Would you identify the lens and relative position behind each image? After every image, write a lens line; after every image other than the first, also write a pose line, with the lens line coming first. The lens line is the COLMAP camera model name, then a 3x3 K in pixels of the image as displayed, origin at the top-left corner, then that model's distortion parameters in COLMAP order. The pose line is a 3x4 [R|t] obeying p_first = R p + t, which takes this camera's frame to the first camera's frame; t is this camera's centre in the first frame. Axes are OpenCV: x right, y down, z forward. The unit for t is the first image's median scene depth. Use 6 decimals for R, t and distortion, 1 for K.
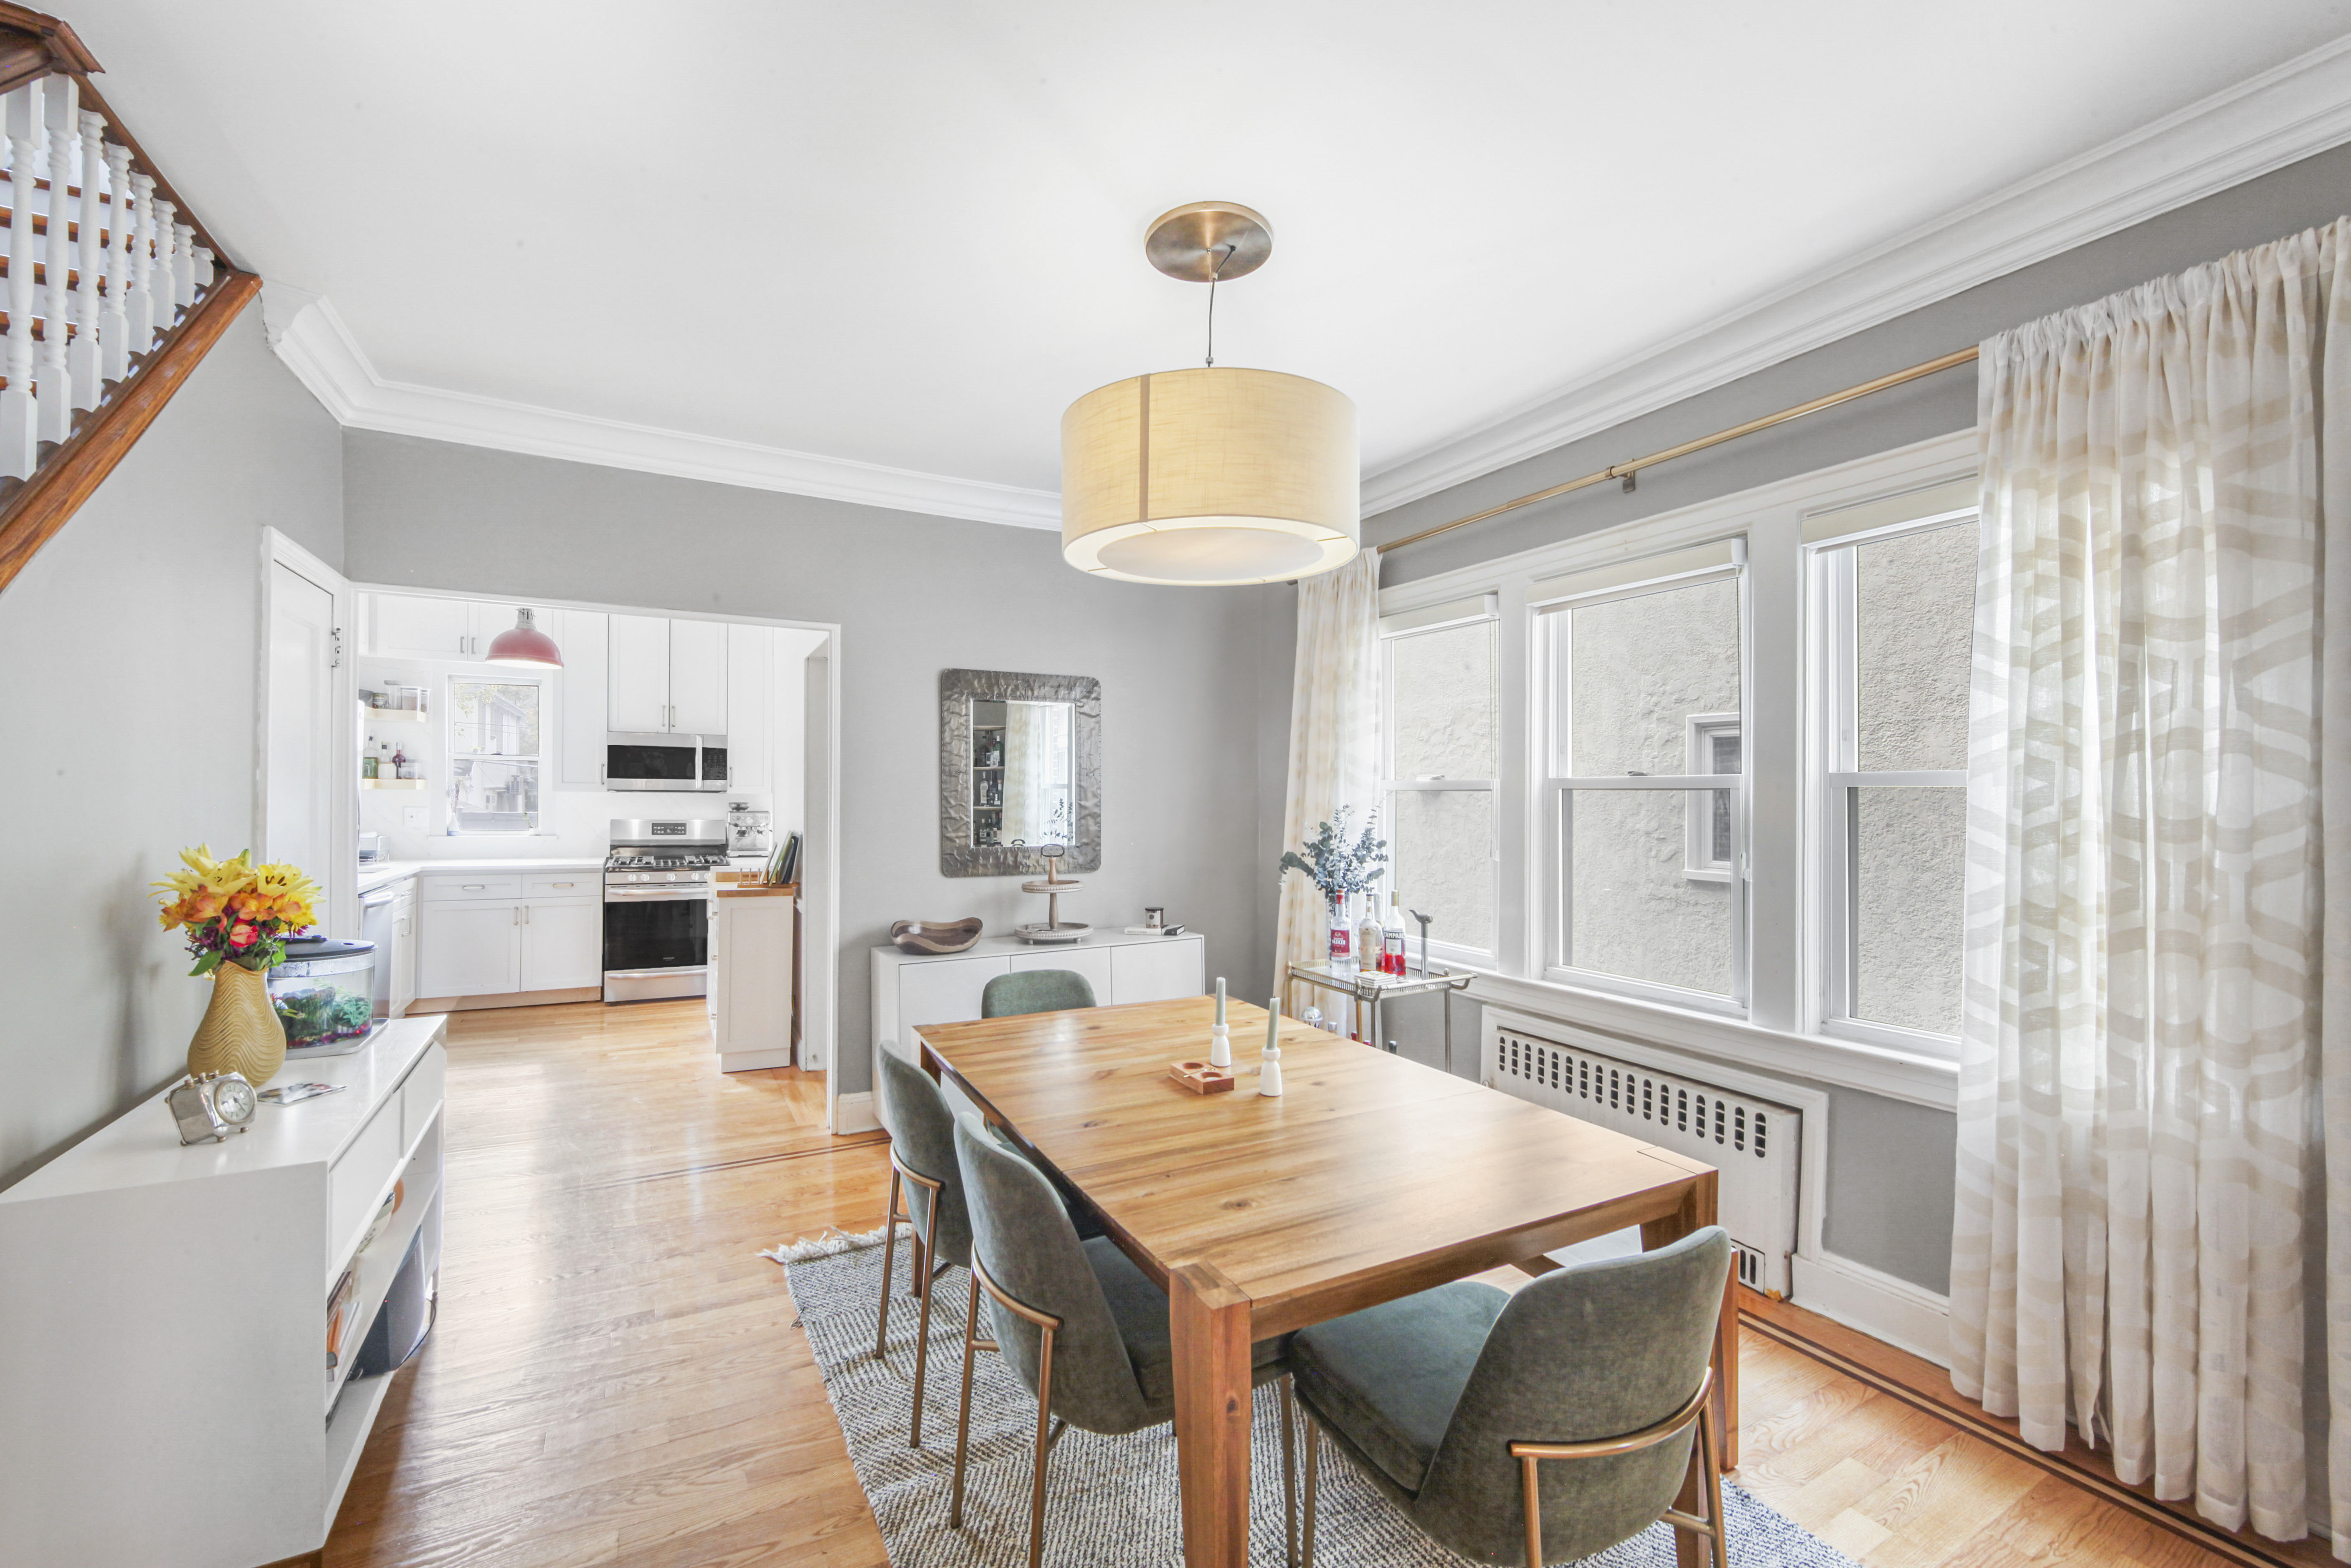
lens RADIAL K [[975.3, 0, 1165.5], [0, 975.3, 801.1], [0, 0, 1]] dist [-0.019115, 0.008987]
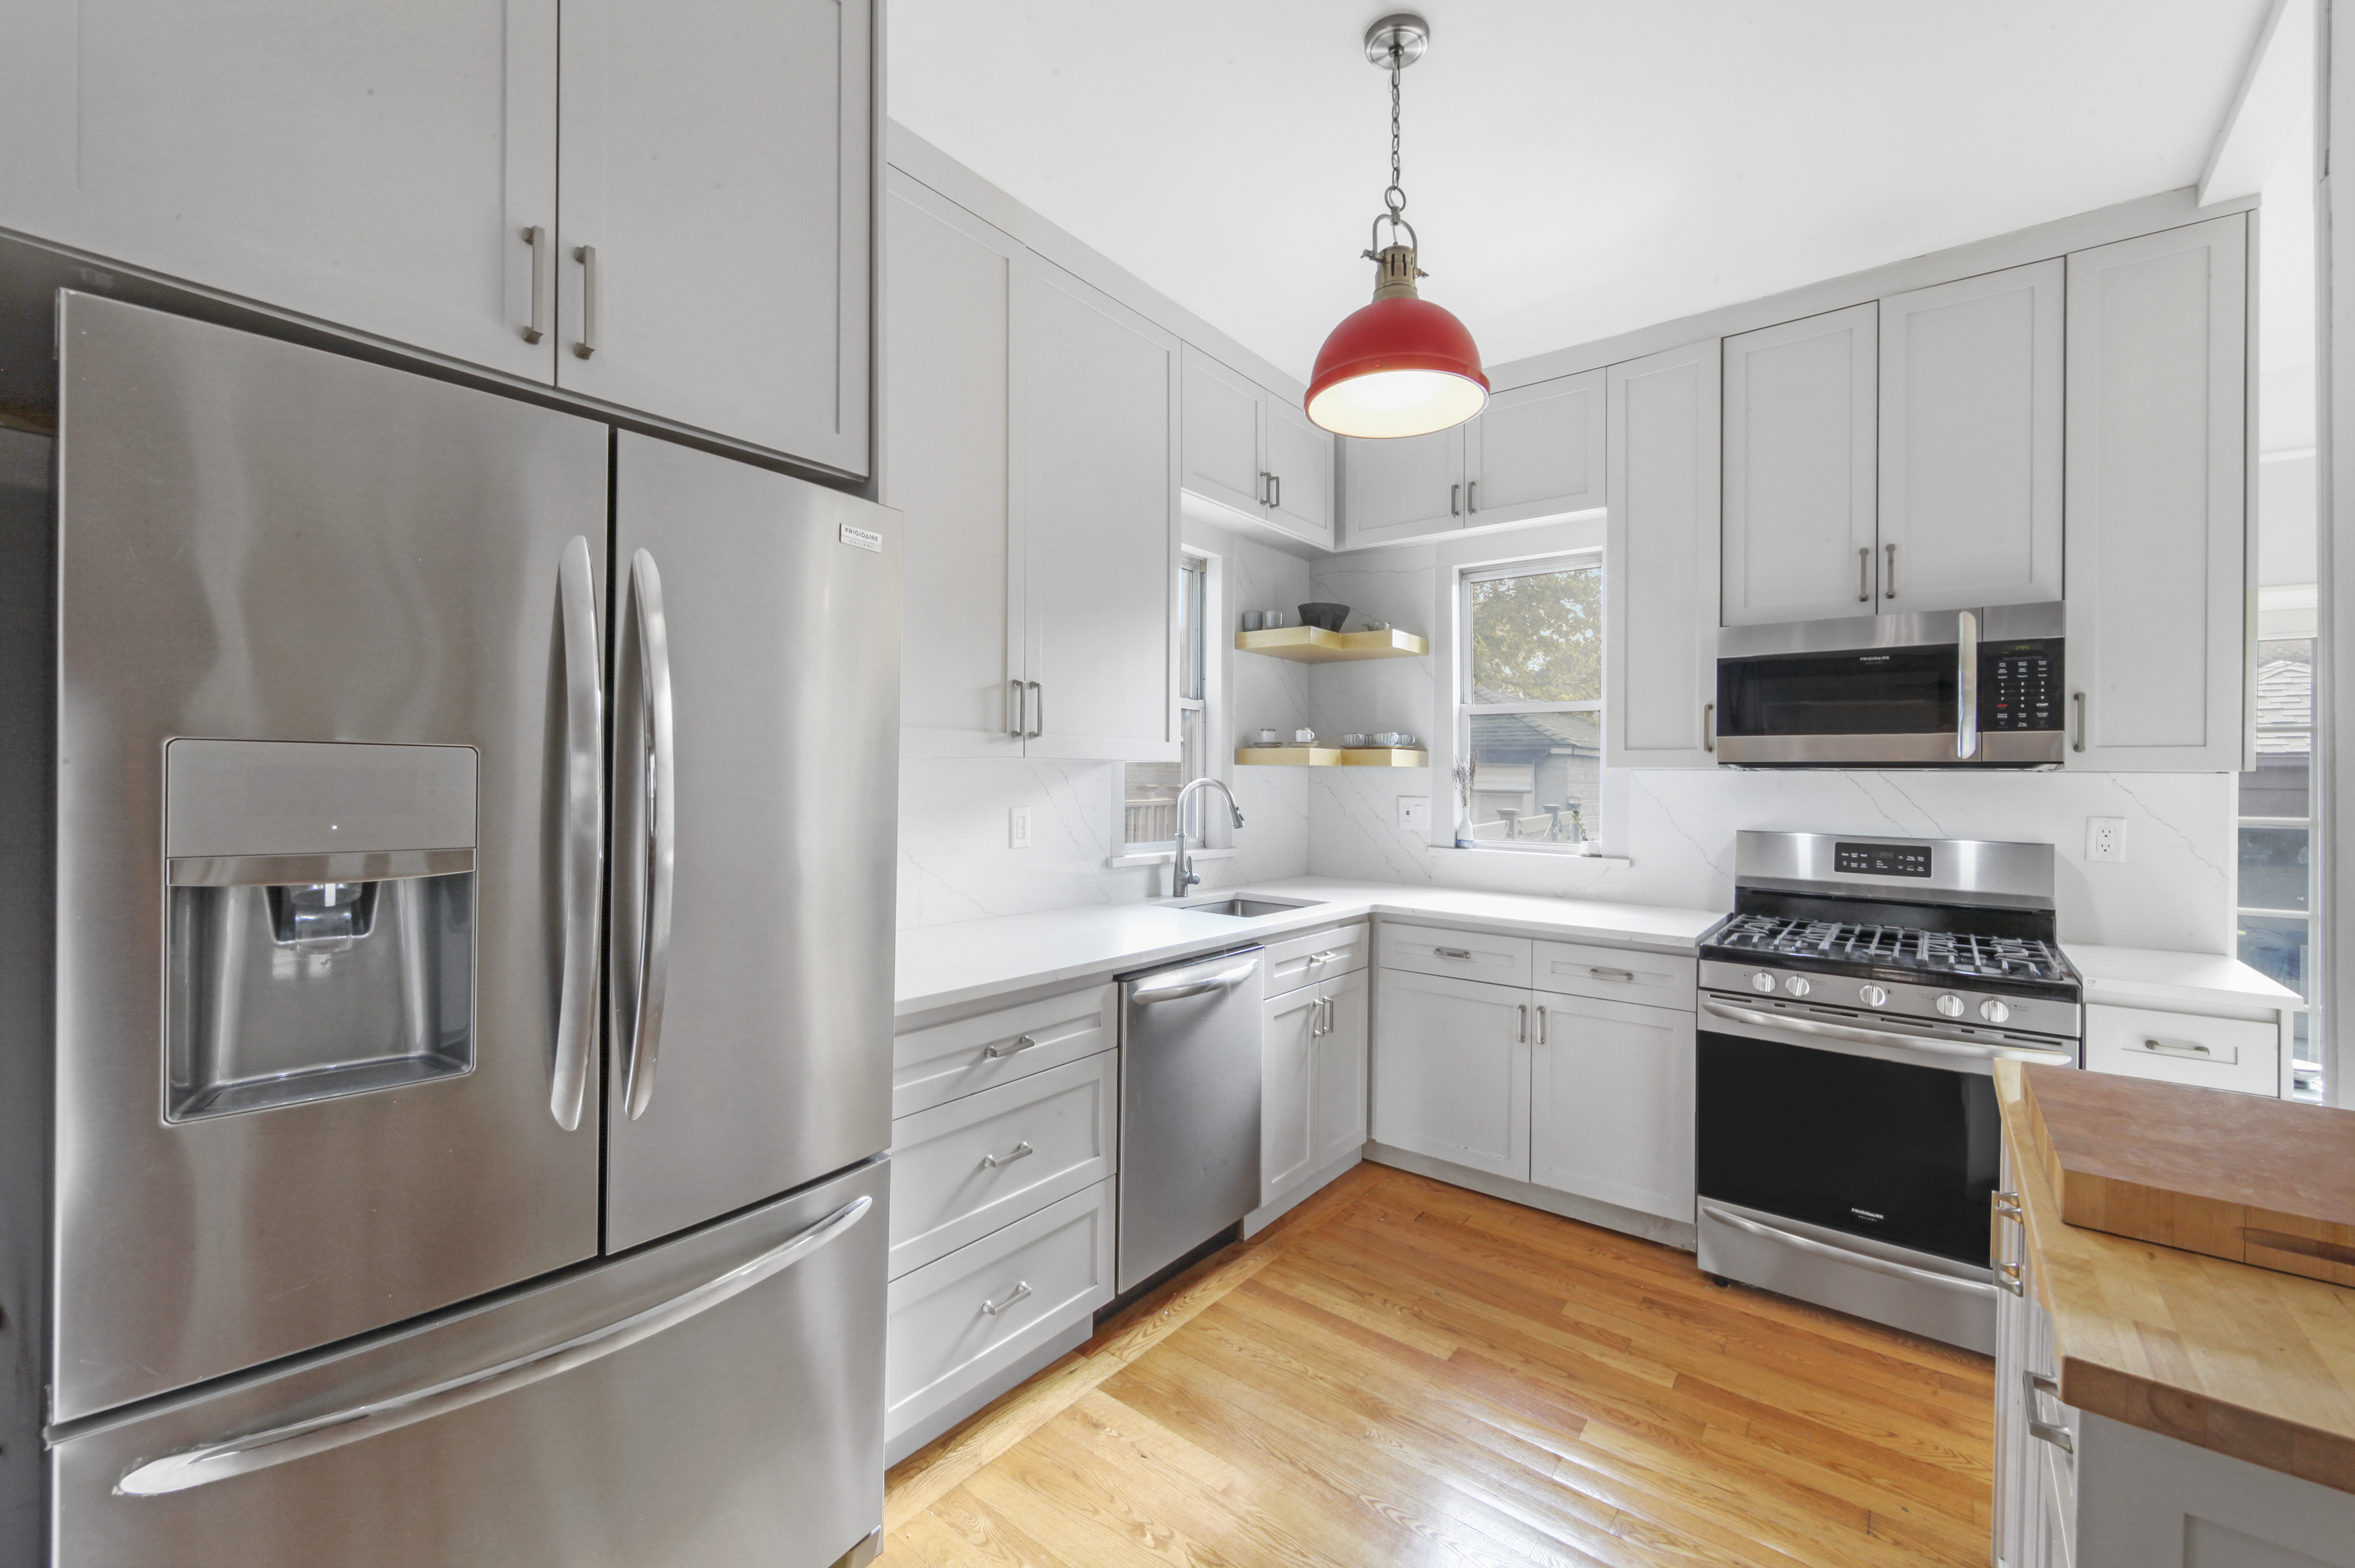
lens RADIAL K [[934.2, 0, 1151.7], [0, 934.2, 776.1], [0, 0, 1]] dist [-0.003197, -0.000076]
pose [[0.407387, -0.012669, -0.913168, -0.773747], [-0.008660, 0.999805, -0.017734, 0.009895], [0.913215, 0.015133, 0.407197, 1.562057]]
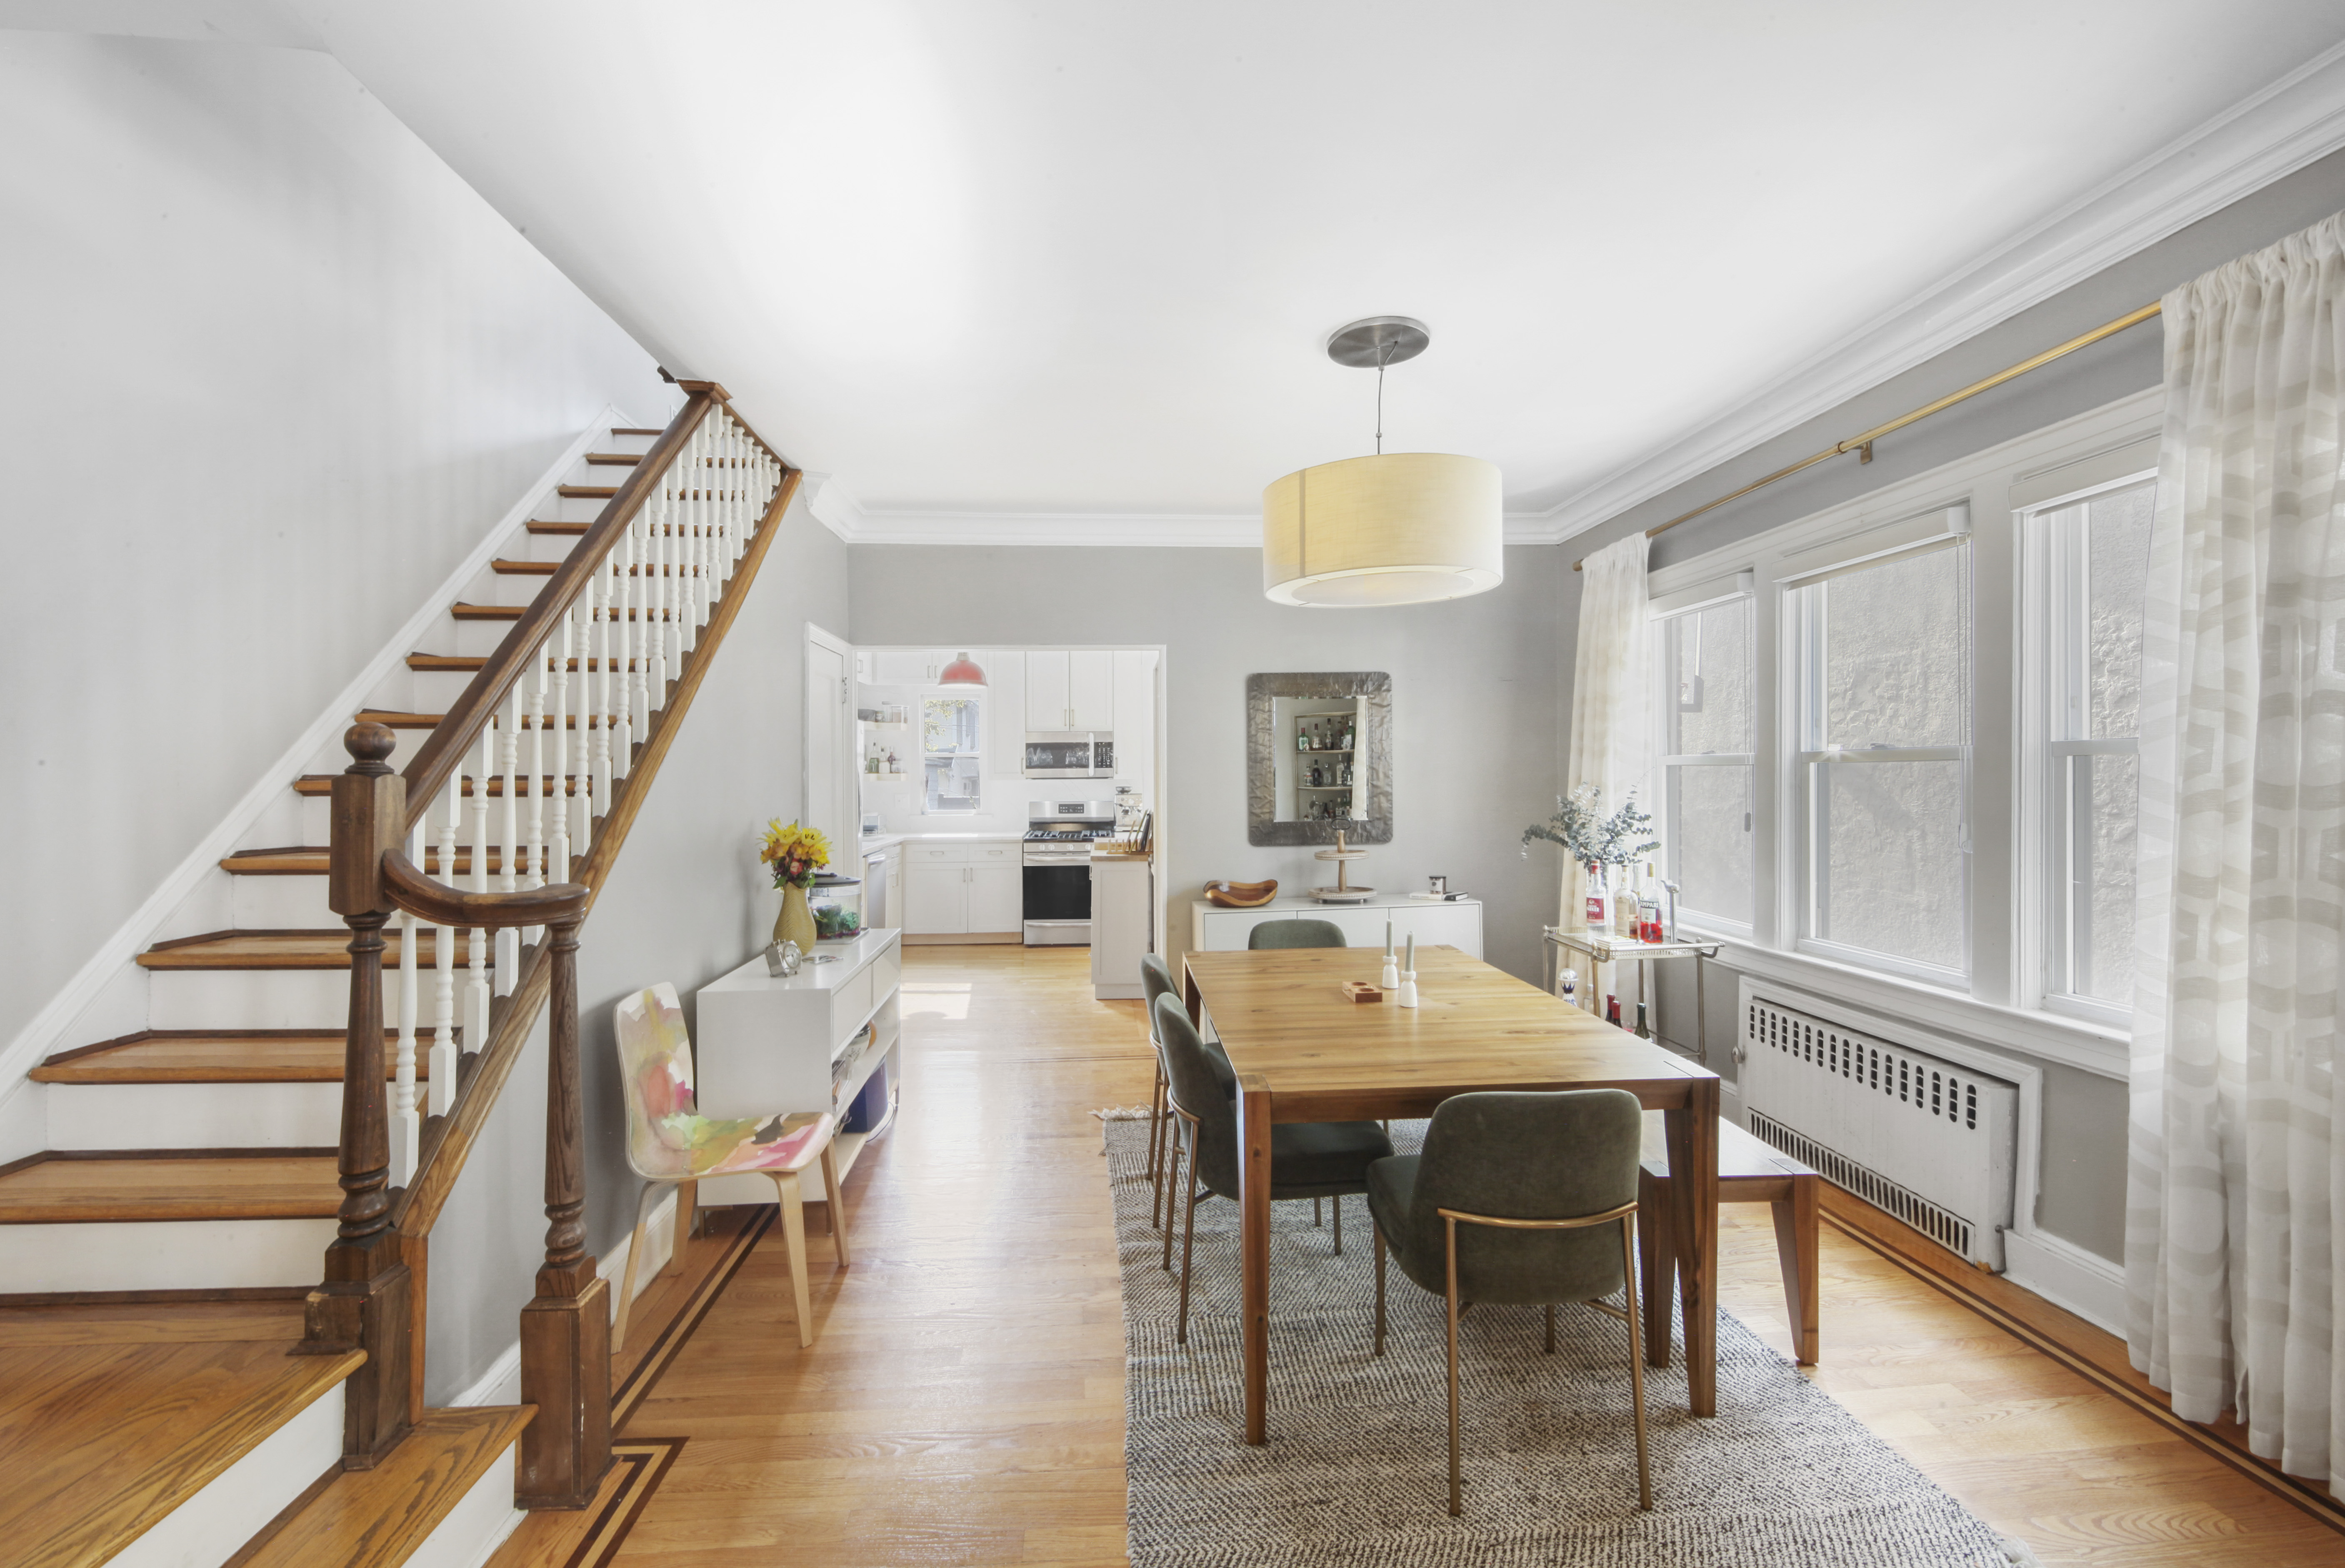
lens RADIAL K [[963.4, 0, 1164.9], [0, 963.4, 777.4], [0, 0, 1]] dist [-0.002050, 0.000181]
pose [[0.917817, -0.018402, -0.396576, 0.247787], [0.016921, 0.999831, -0.007234, -0.001181], [0.396642, -0.000071, 0.917973, -0.236388]]
